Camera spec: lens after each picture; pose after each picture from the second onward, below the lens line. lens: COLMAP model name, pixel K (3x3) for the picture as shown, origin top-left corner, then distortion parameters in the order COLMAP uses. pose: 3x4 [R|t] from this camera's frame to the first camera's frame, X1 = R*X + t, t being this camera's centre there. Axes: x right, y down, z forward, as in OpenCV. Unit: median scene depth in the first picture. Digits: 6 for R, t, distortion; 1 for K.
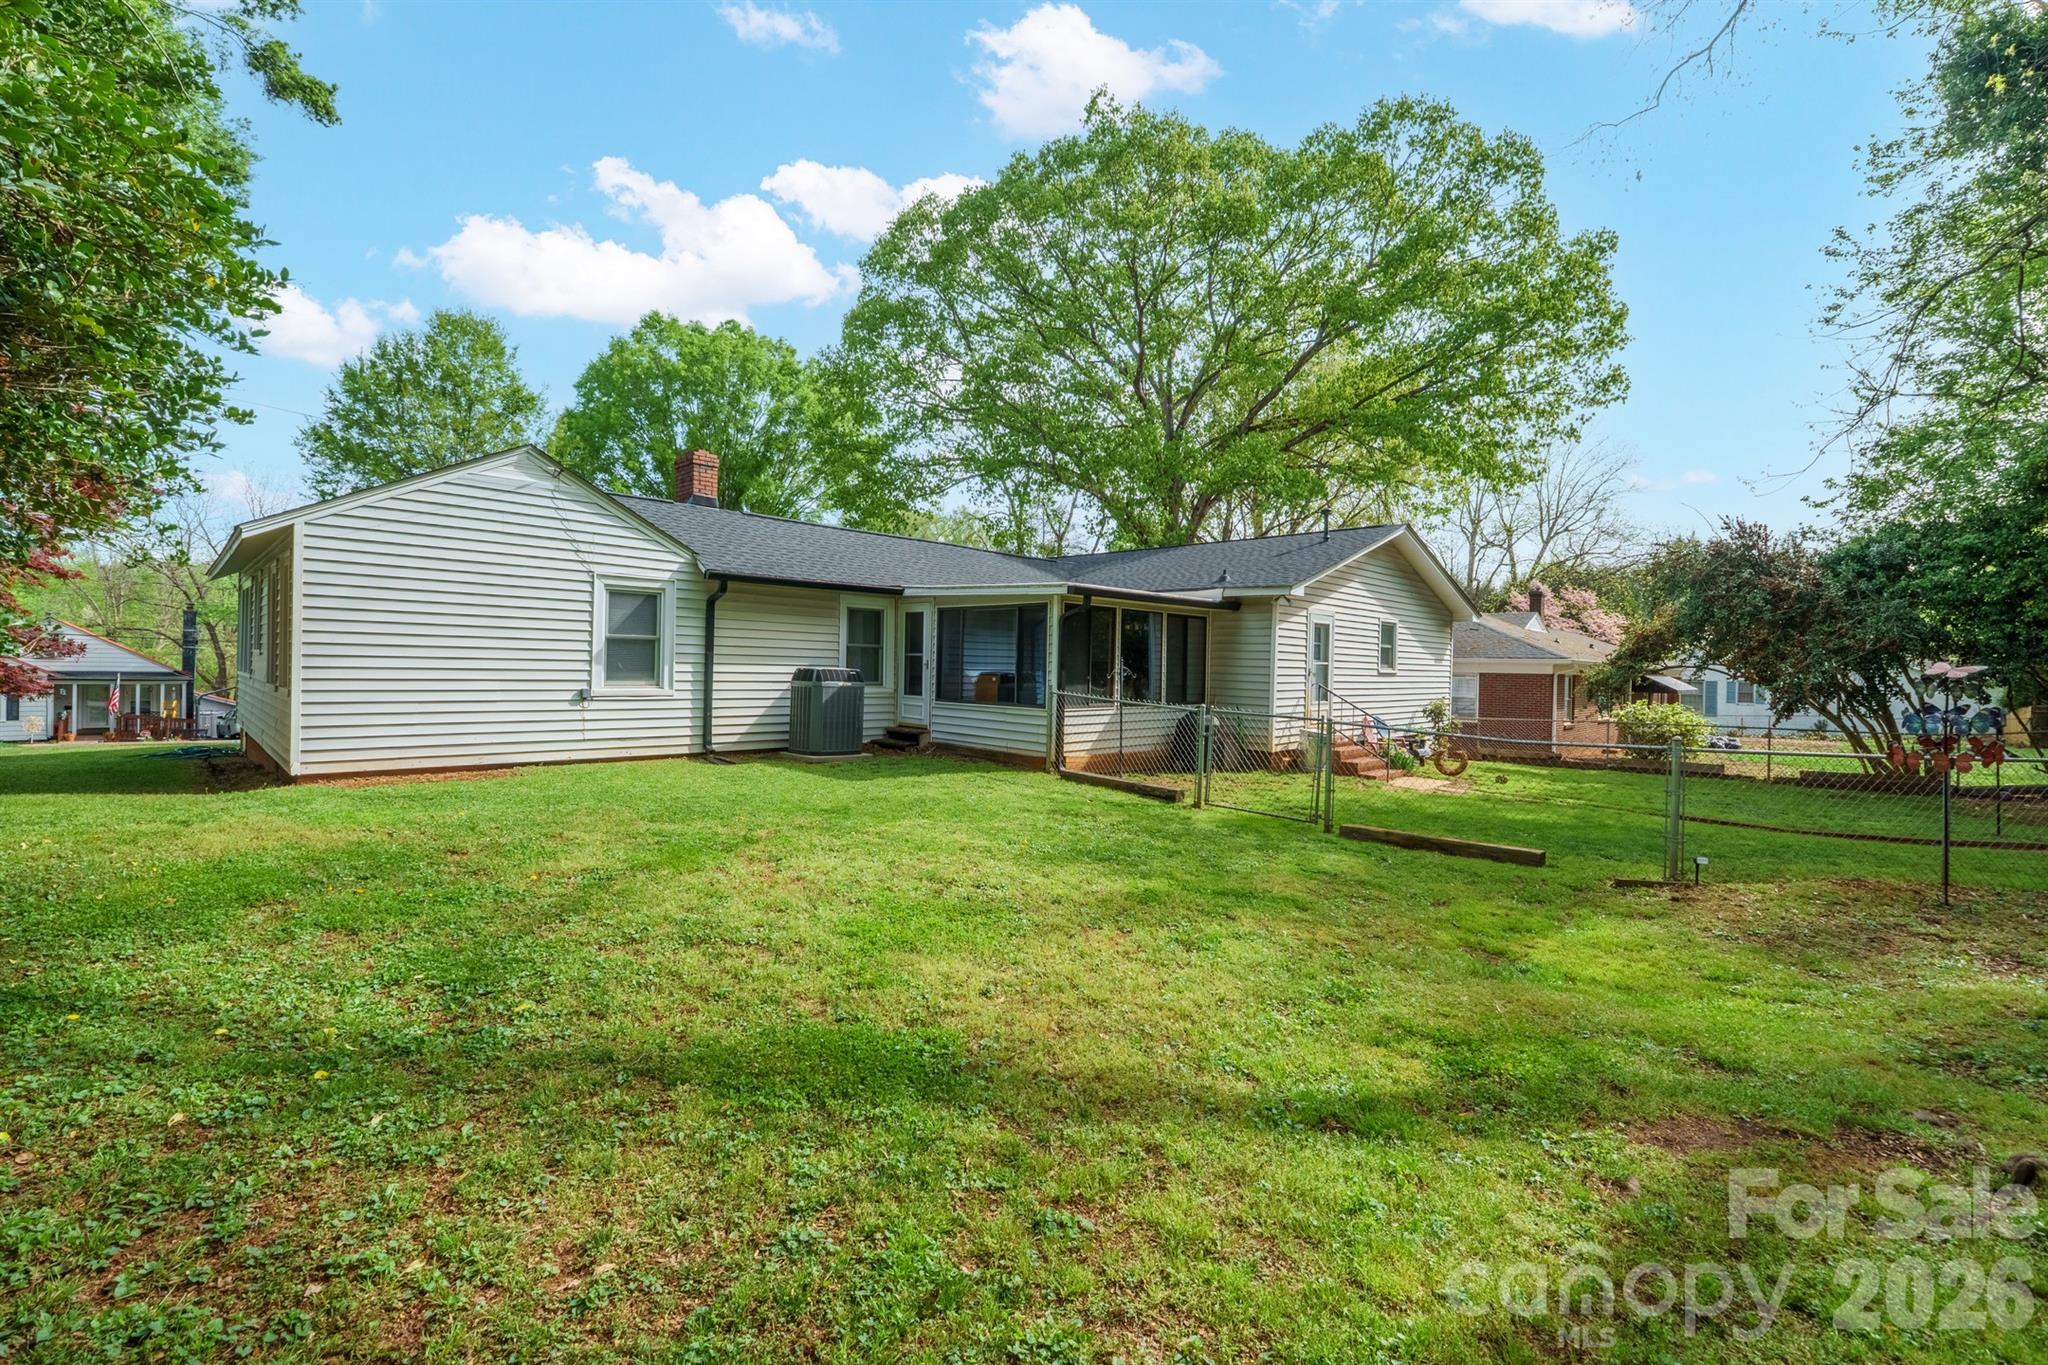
lens RADIAL K [[890.0, 0, 1024.1], [0, 890.0, 685.7], [0, 0, 1]] dist [0.000262, 0.000005]
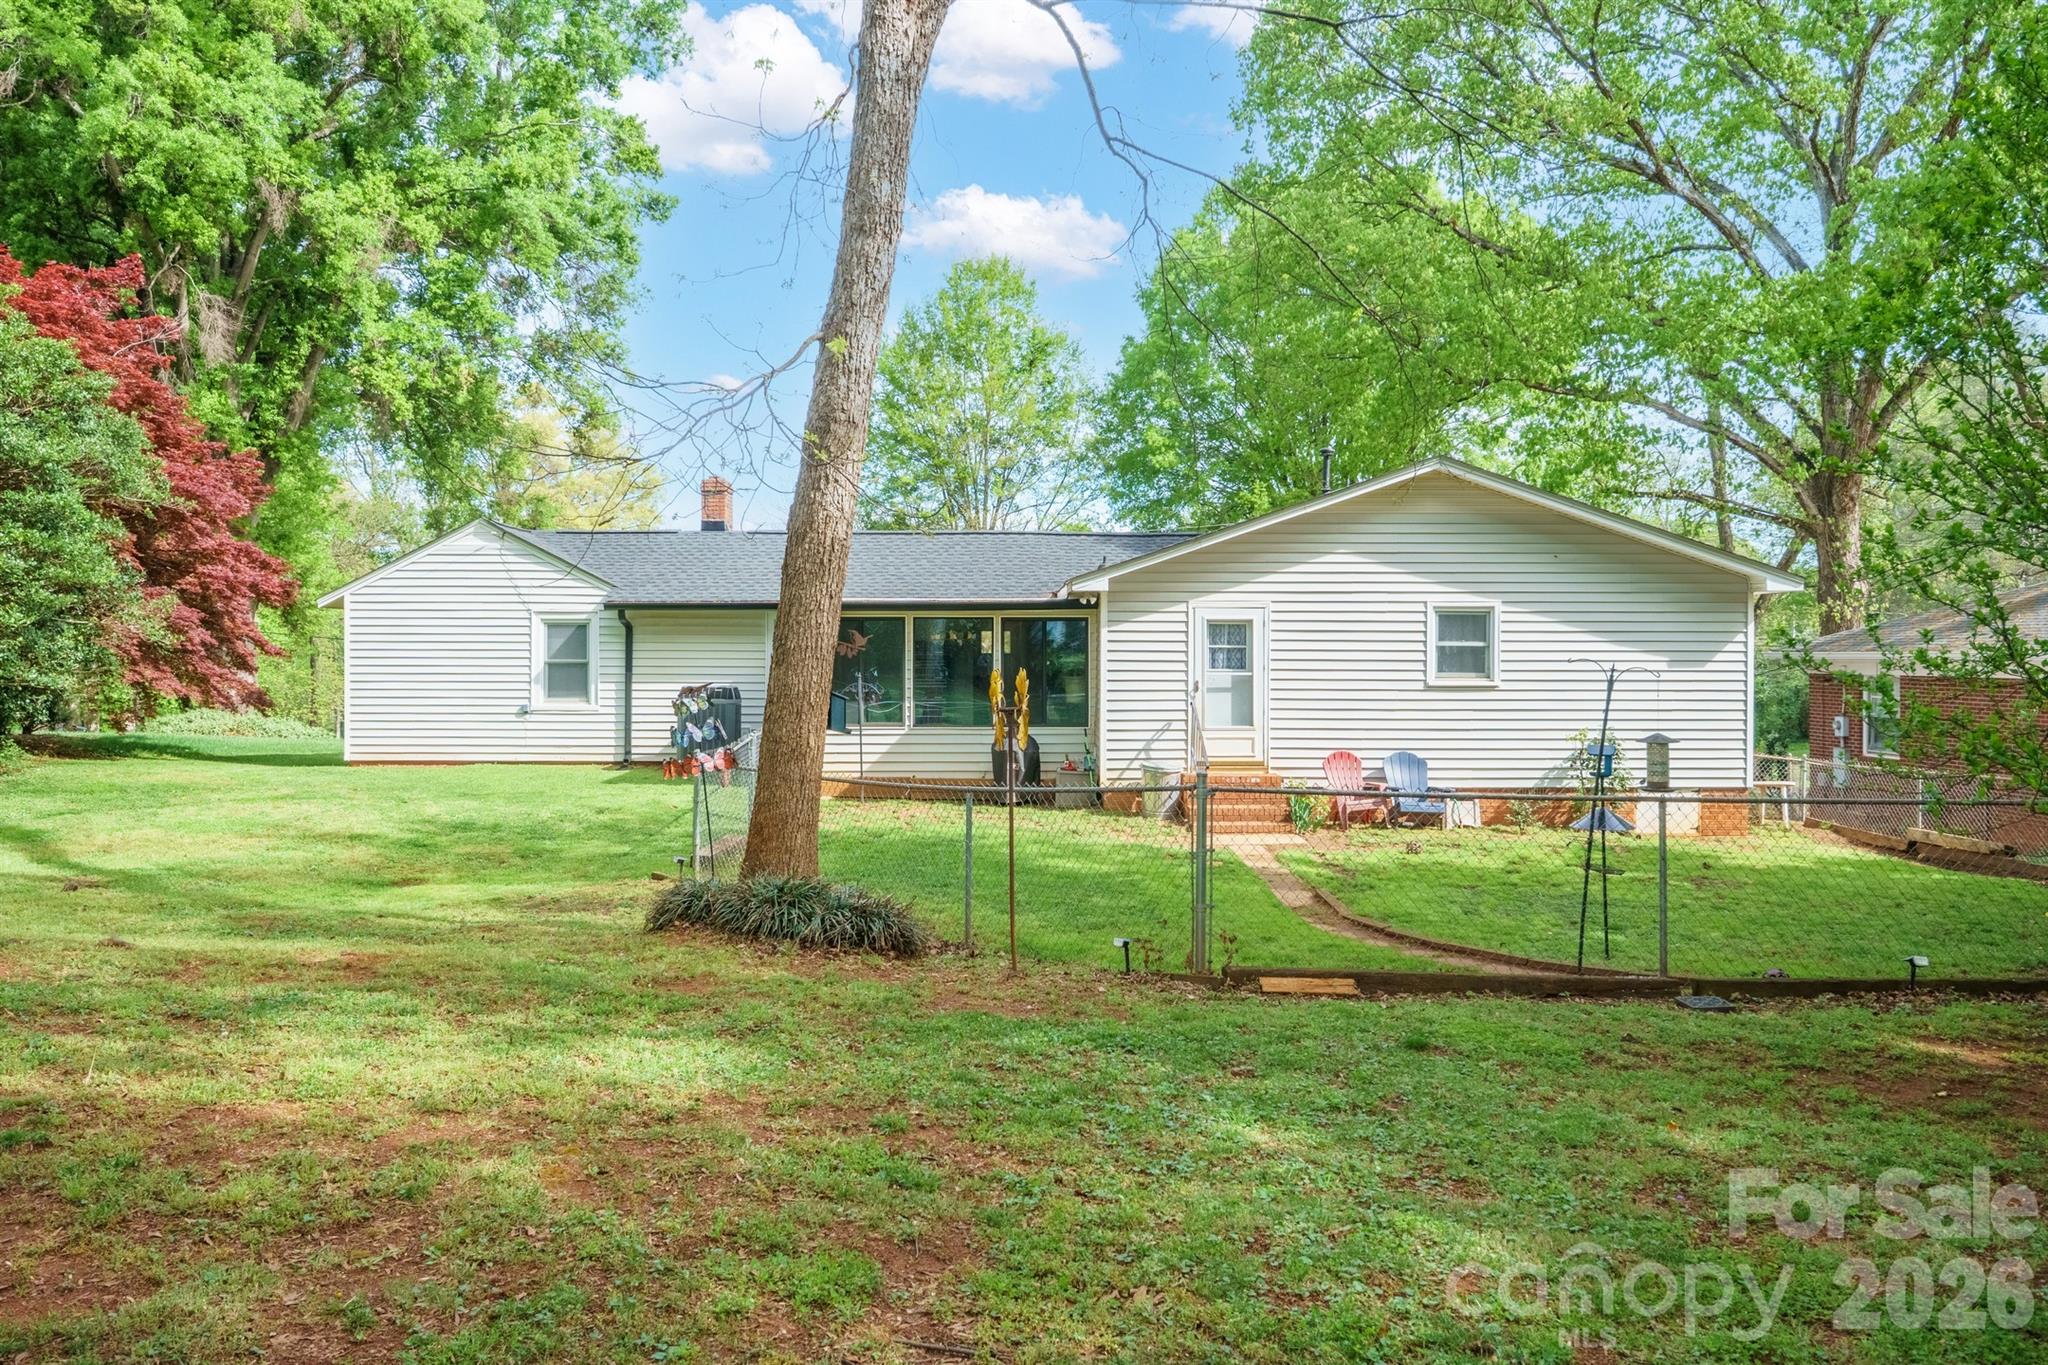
lens RADIAL K [[1590.2, 0, 1024.1], [0, 1590.2, 681.8], [0, 0, 1]] dist [-0.000855, -0.000014]
pose [[0.697546, -0.004399, -0.716526, 1.454867], [-0.001868, 0.999967, -0.007958, -0.010662], [0.716537, 0.006889, 0.697515, -0.046182]]
